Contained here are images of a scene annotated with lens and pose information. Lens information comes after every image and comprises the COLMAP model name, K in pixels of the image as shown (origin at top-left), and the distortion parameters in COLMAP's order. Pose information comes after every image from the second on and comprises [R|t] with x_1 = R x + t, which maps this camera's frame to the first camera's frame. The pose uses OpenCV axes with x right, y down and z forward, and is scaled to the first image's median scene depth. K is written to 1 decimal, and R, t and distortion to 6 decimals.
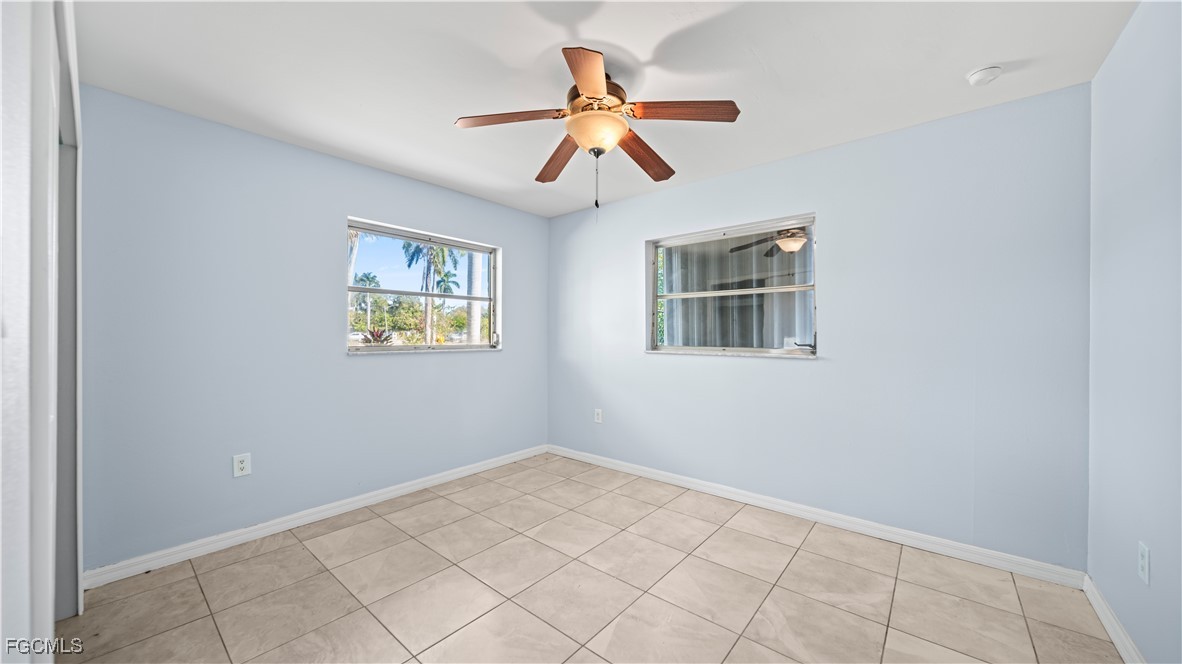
lens RADIAL K [[416.1, 0, 597.1], [0, 416.1, 335.9], [0, 0, 1]] dist [-0.002398, -0.000411]
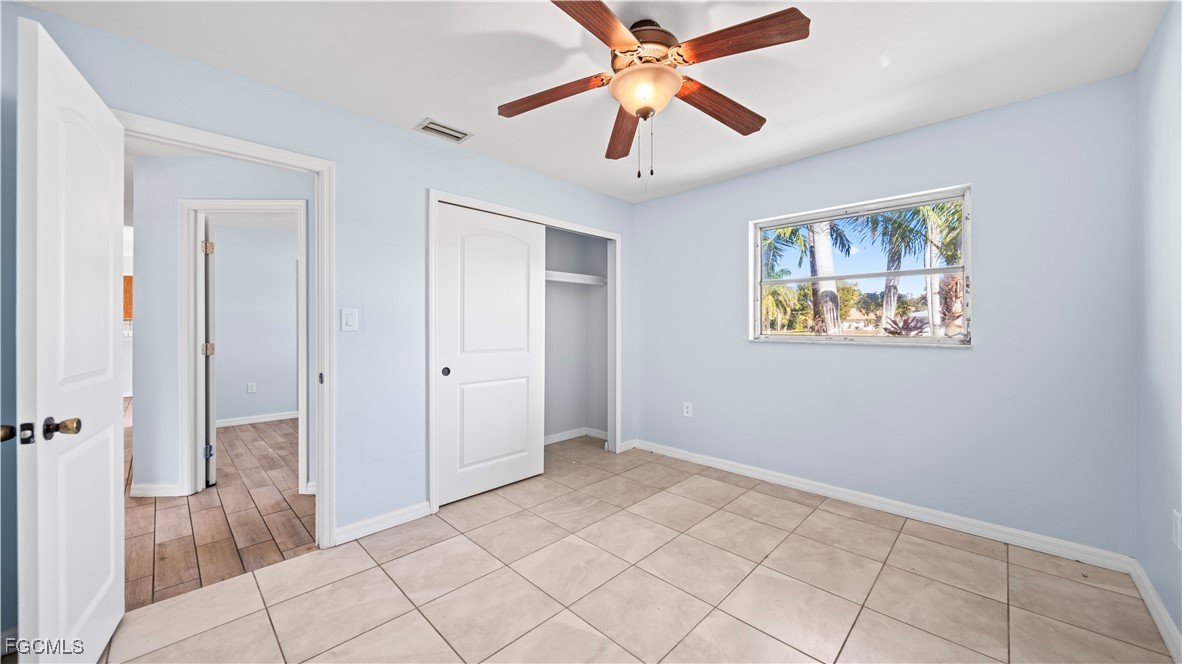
lens RADIAL K [[416.1, 0, 583.7], [0, 416.1, 323.3], [0, 0, 1]] dist [-0.002398, -0.000411]
pose [[-0.093229, -0.003436, -0.995639, 0.637084], [-0.000389, 0.999994, -0.003414, -0.000289], [0.995645, 0.000069, -0.093230, 0.692256]]
